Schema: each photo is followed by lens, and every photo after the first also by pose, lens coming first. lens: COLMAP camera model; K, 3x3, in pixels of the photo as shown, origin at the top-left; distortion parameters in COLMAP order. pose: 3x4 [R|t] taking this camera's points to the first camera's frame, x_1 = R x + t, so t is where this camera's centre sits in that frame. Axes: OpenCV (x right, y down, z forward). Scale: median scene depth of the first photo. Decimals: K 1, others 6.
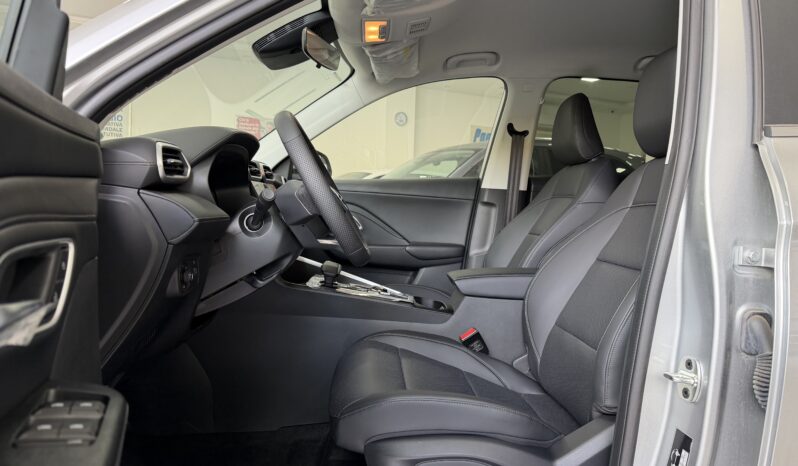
lens RADIAL K [[542.0, 0, 402.1], [0, 542.0, 233.8], [0, 0, 1]] dist [0.215199, -0.453944]
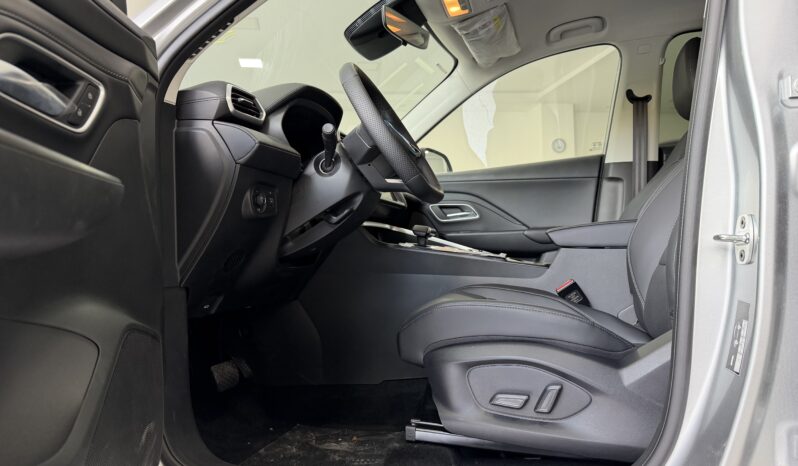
lens RADIAL K [[551.7, 0, 399.0], [0, 551.7, 233.0], [0, 0, 1]] dist [0.059257, -0.084603]
pose [[0.954259, -0.072229, -0.290127, 0.130159], [0.052240, 0.995733, -0.076070, 0.148902], [0.294383, 0.057434, 0.953960, -0.004555]]
